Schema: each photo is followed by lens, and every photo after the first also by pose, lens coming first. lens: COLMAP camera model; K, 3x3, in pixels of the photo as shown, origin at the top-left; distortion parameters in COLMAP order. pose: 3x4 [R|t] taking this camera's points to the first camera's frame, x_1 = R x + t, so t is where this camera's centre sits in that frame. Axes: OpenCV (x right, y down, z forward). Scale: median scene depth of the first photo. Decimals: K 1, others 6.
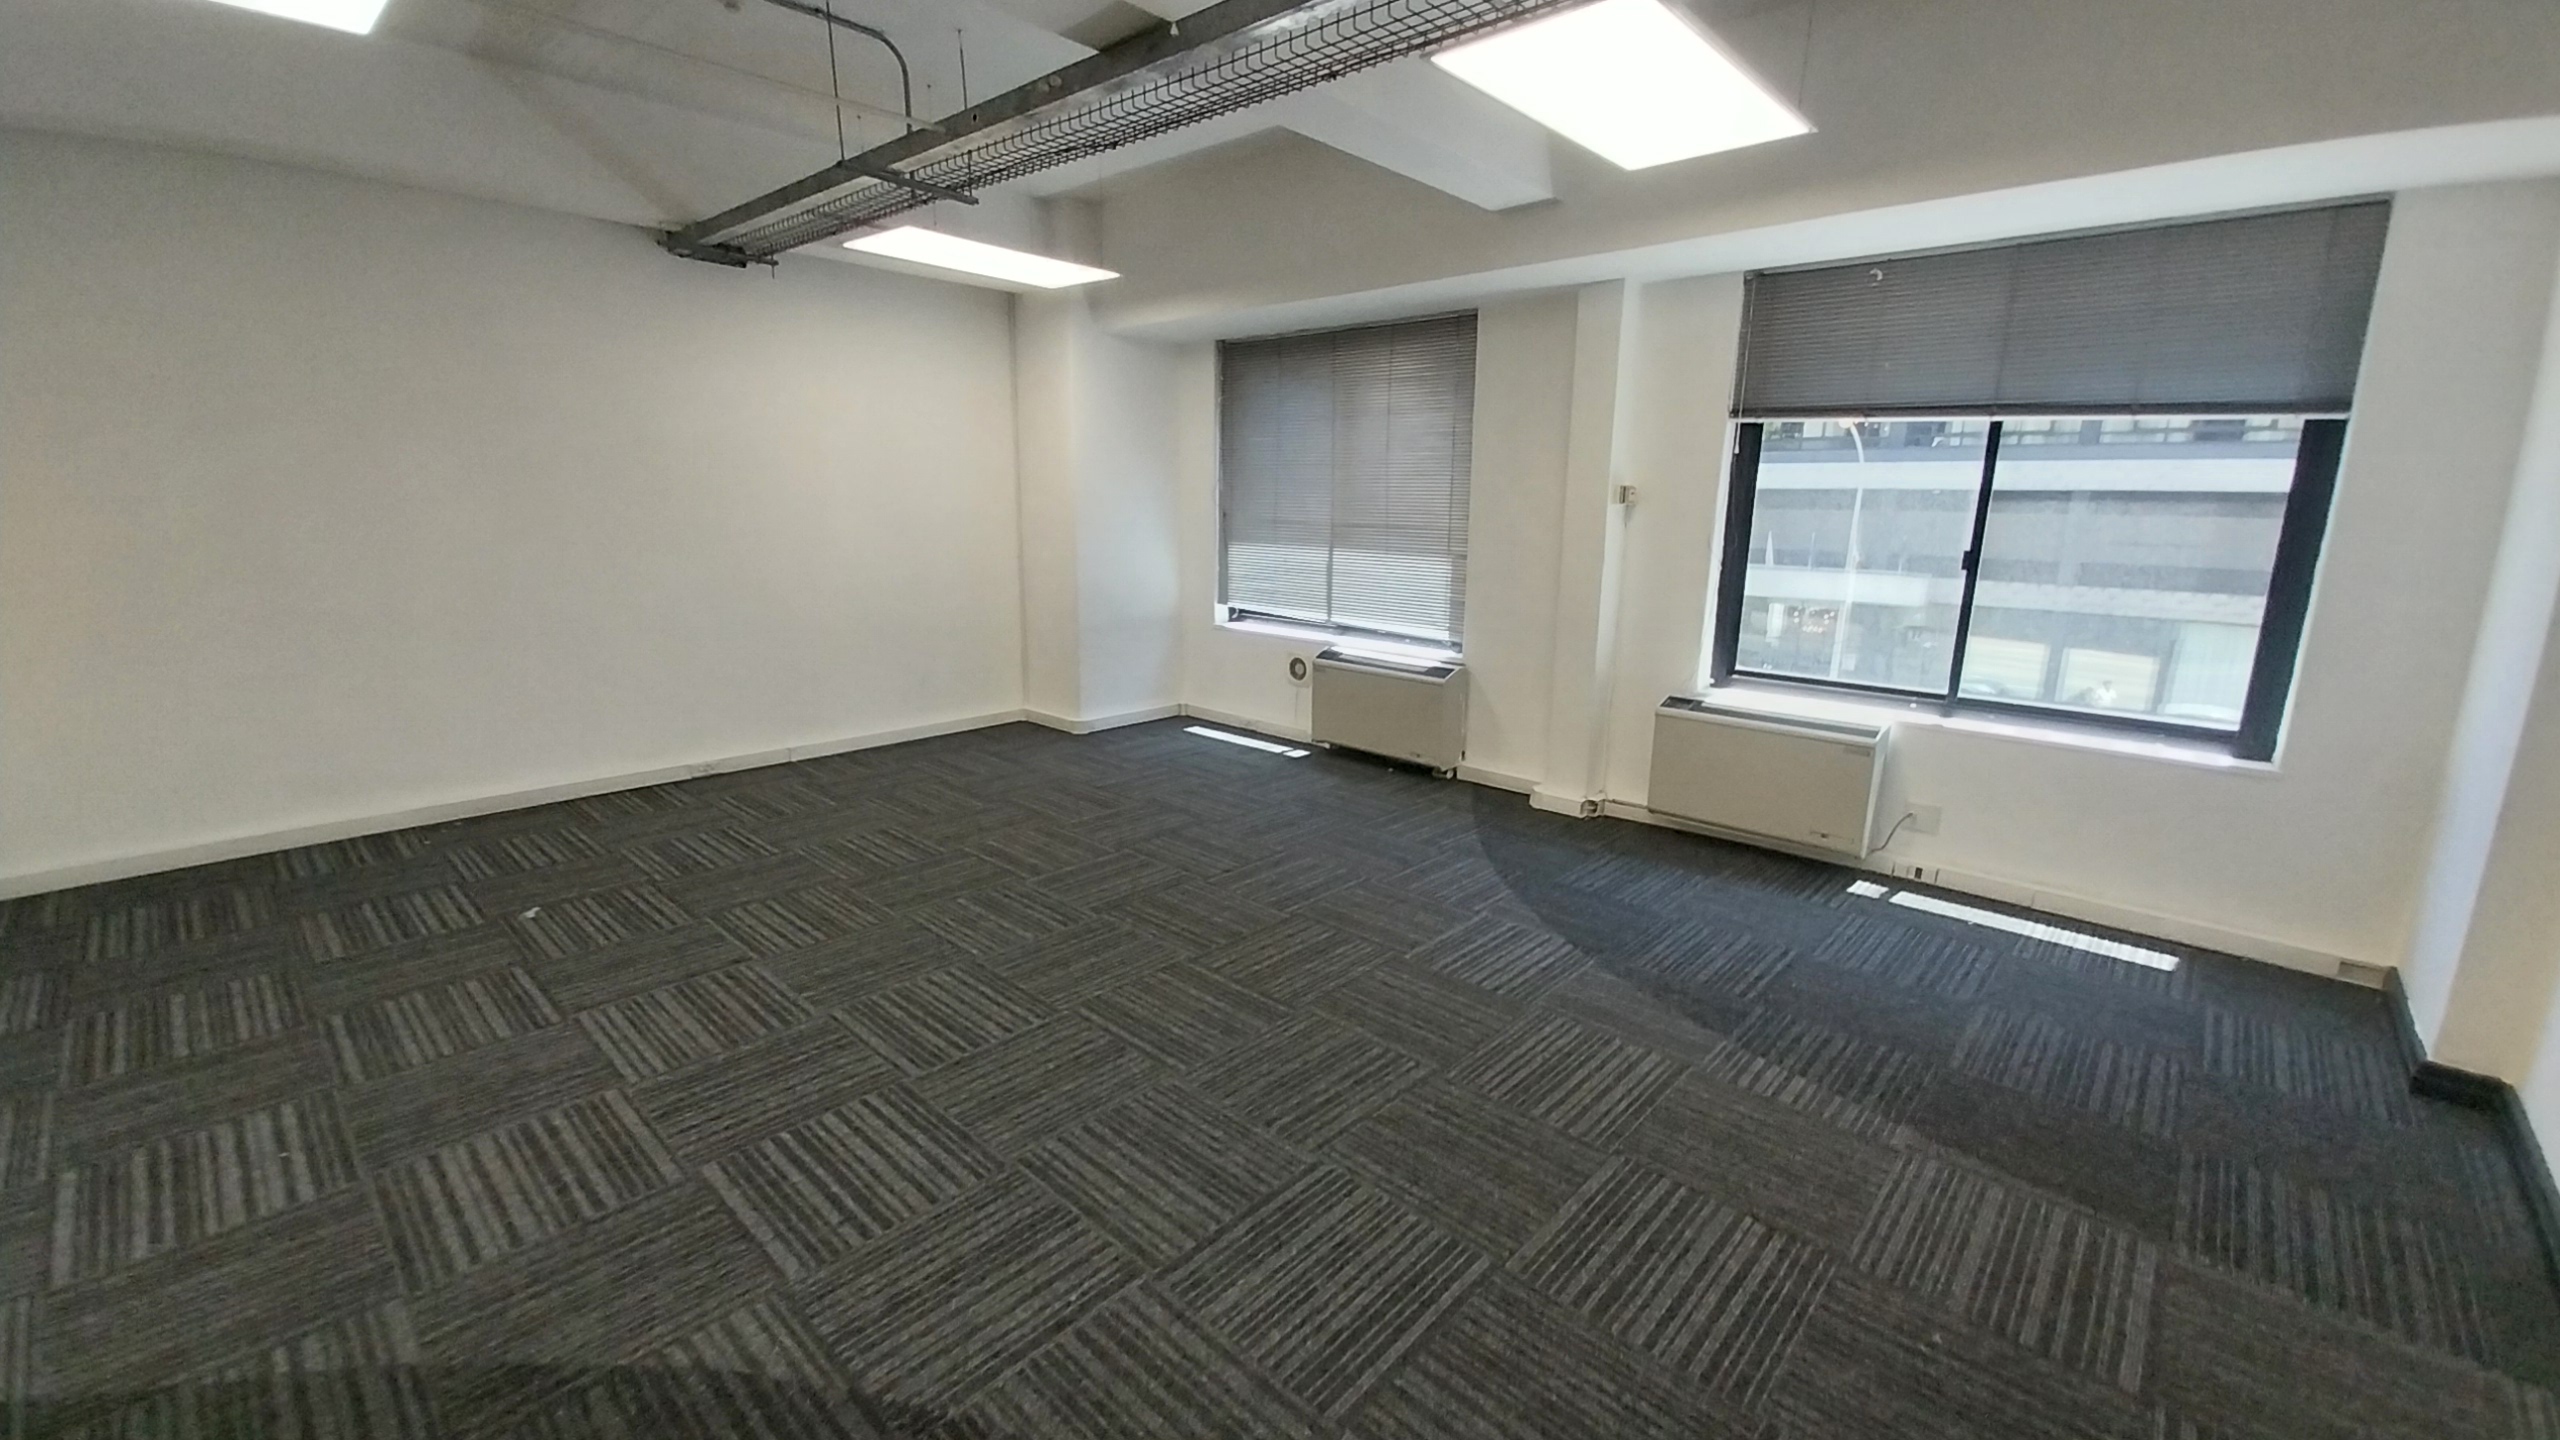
lens RADIAL K [[1006.8, 0, 1280.0], [0, 1006.8, 720.0], [0, 0, 1]] dist [0.010594, -0.012326]
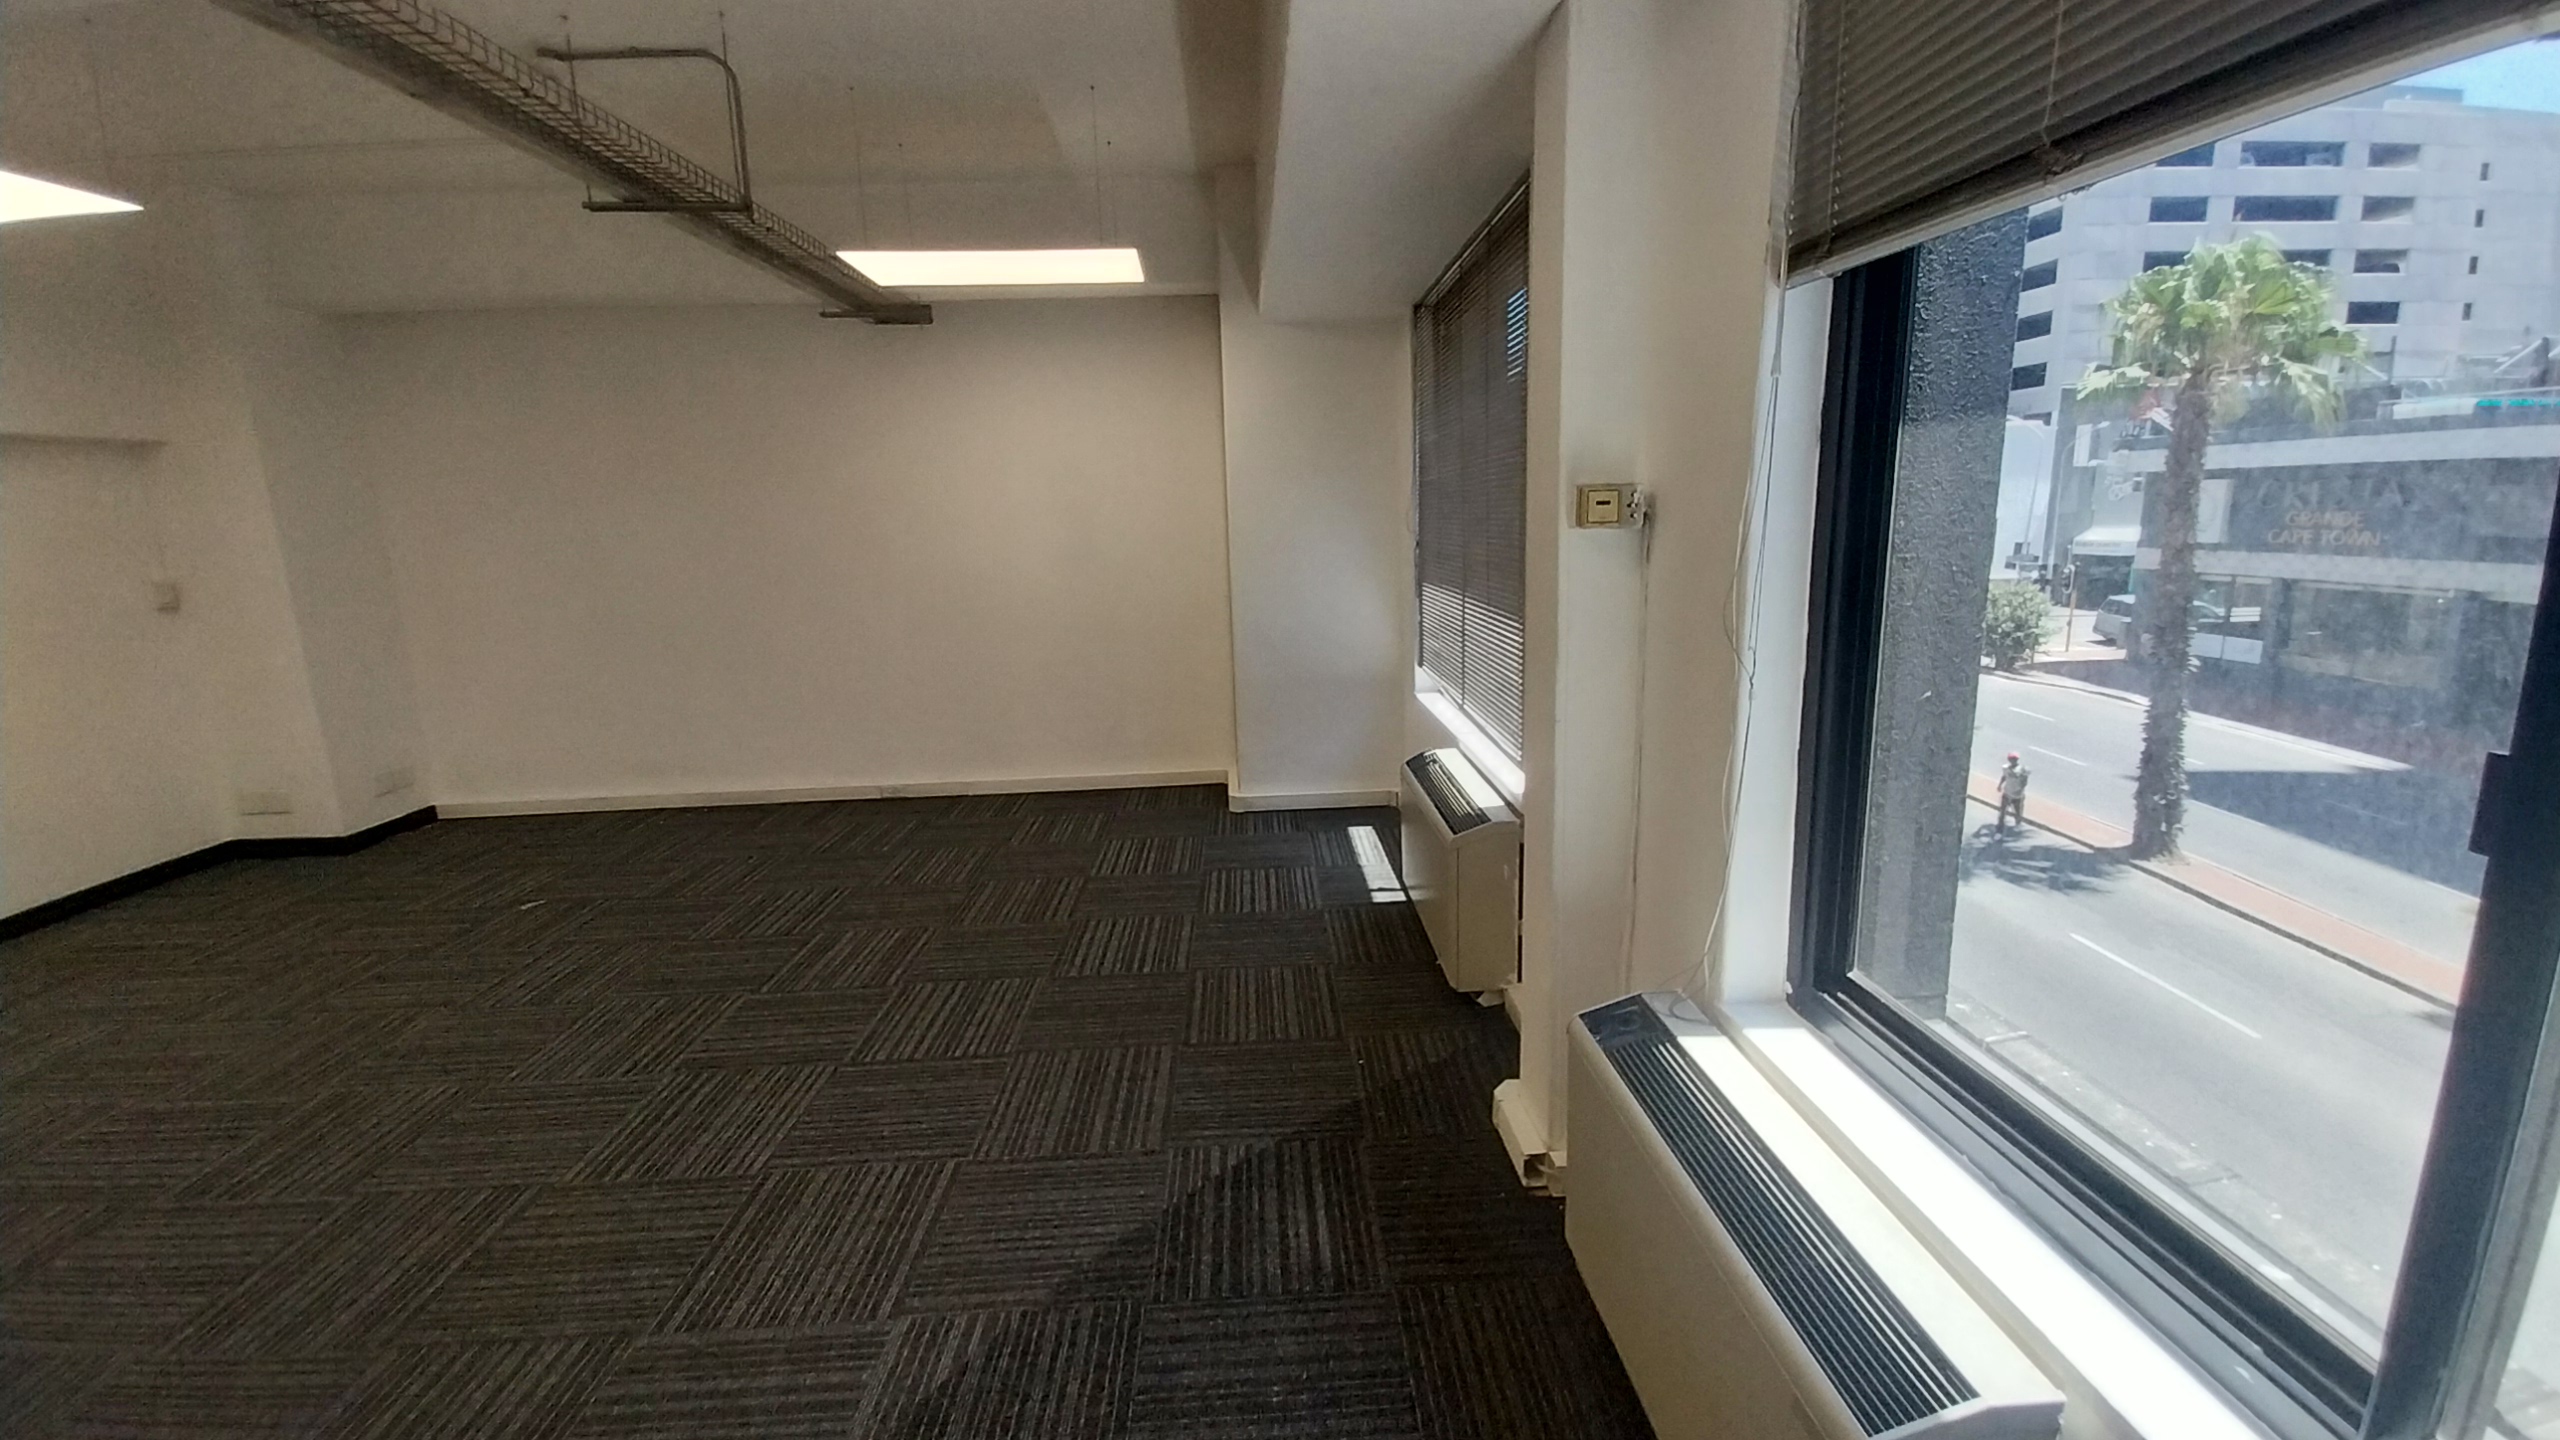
lens RADIAL K [[991.4, 0, 1311.0], [0, 991.4, 728.3], [0, 0, 1]] dist [0.010139, -0.012315]
pose [[0.721883, 0.108864, -0.683399, 0.789538], [-0.109552, 0.993073, 0.042474, -0.187464], [0.683289, 0.044207, 0.728808, 0.880080]]
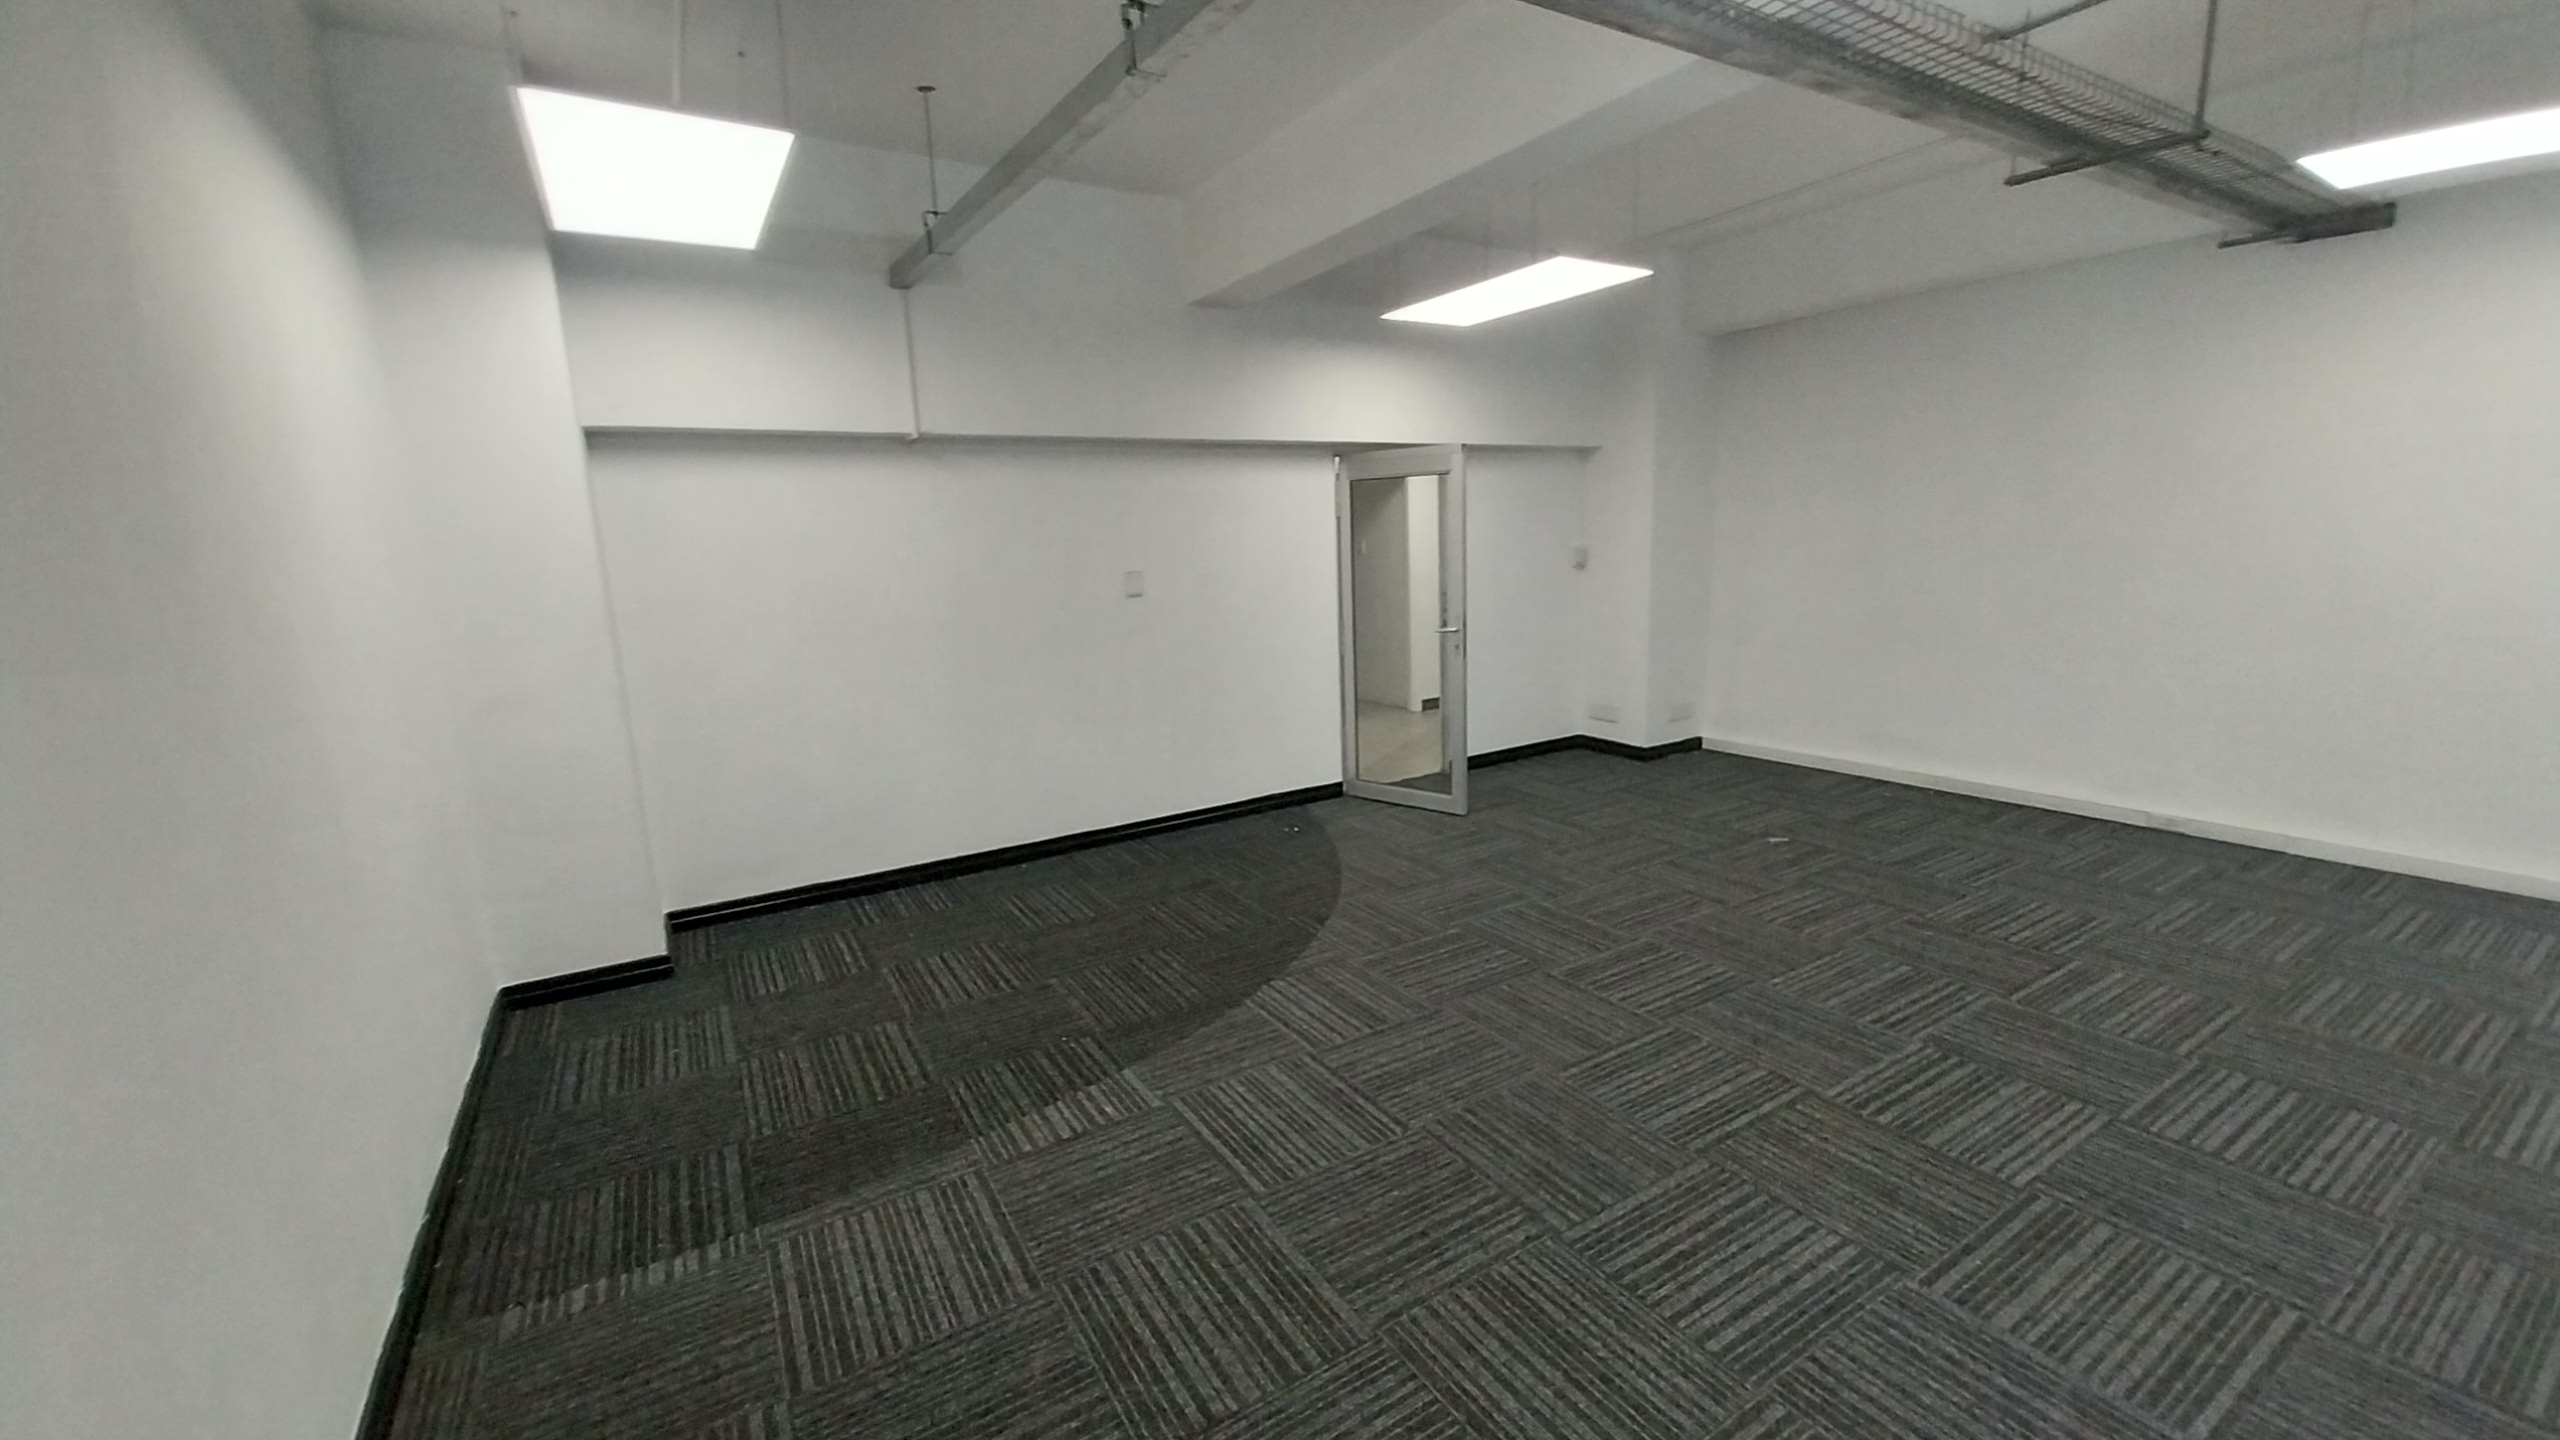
lens RADIAL K [[1006.8, 0, 1280.0], [0, 1006.8, 720.0], [0, 0, 1]] dist [0.010594, -0.012326]
pose [[-0.275959, 0.166501, -0.946638, 0.780040], [-0.173980, 0.959960, 0.219562, -0.160754], [0.945292, 0.225286, -0.235942, 0.752027]]
